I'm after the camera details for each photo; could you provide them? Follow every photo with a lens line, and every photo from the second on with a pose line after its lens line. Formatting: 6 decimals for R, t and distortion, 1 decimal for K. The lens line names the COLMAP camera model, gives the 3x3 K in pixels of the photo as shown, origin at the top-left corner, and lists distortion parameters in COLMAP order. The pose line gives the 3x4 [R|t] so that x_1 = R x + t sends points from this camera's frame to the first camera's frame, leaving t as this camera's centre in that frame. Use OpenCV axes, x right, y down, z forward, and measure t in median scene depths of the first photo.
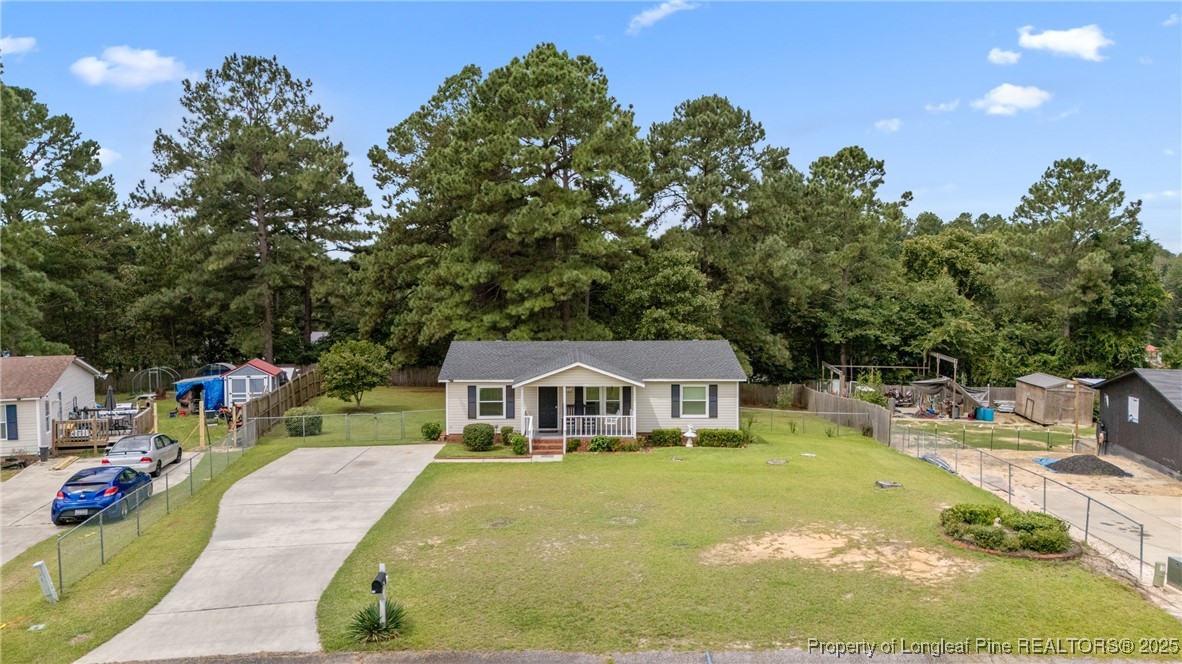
lens RADIAL K [[862.4, 0, 591.0], [0, 862.4, 332.0], [0, 0, 1]] dist [0.033874, -0.009875]
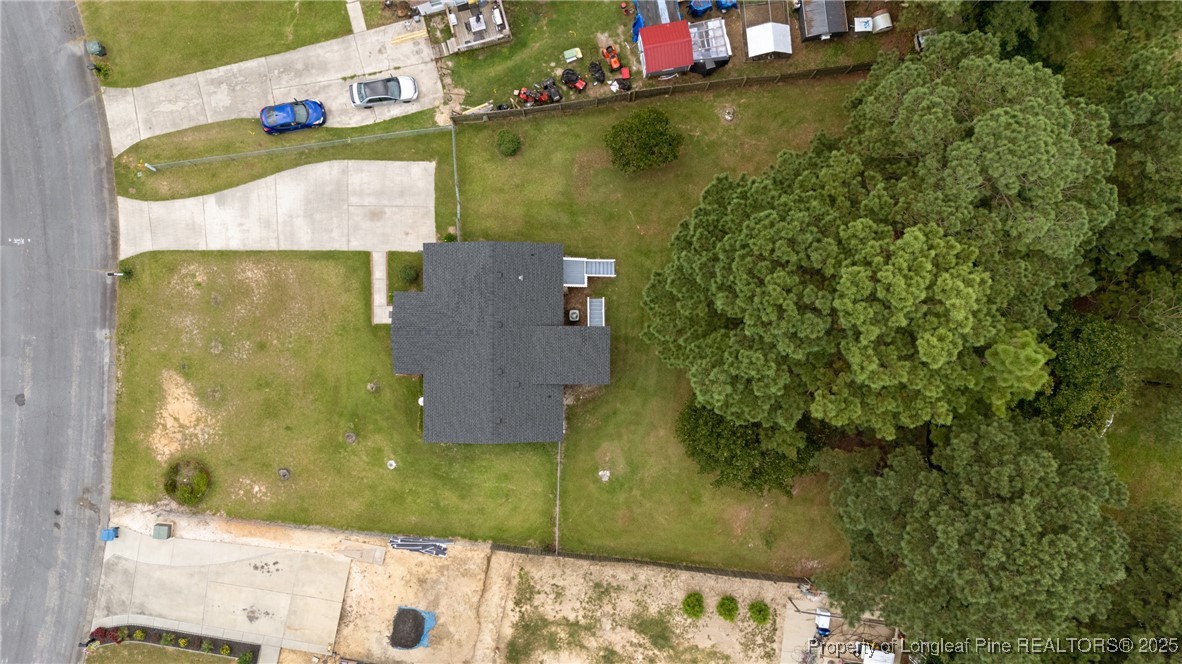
lens RADIAL K [[862.4, 0, 591.0], [0, 862.4, 332.0], [0, 0, 1]] dist [0.033874, -0.009875]
pose [[-0.026852, 0.999638, 0.001832, -0.027862], [-0.075422, -0.003854, 0.997144, -1.512313], [0.996790, 0.026637, 0.075498, 1.179462]]
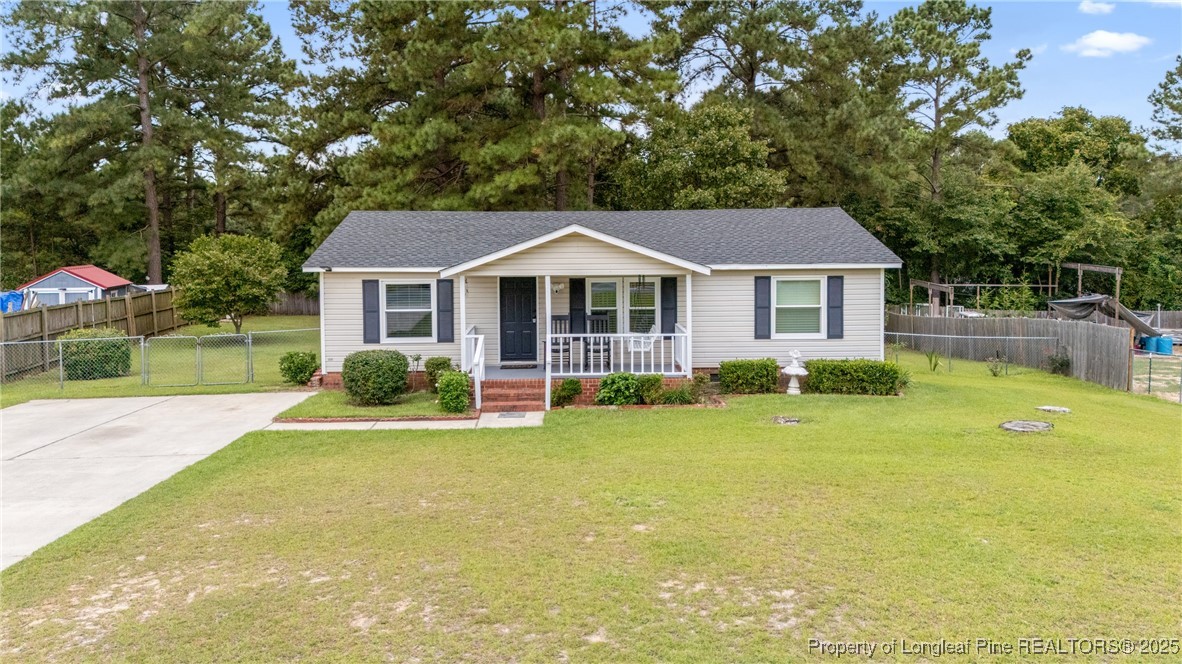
lens RADIAL K [[876.2, 0, 591.0], [0, 876.2, 332.0], [0, 0, 1]] dist [0.004898, -0.000485]
pose [[0.999980, -0.005923, -0.002414, -0.004498], [0.006054, 0.998269, 0.058505, 0.063707], [0.002063, -0.058519, 0.998284, 0.473549]]
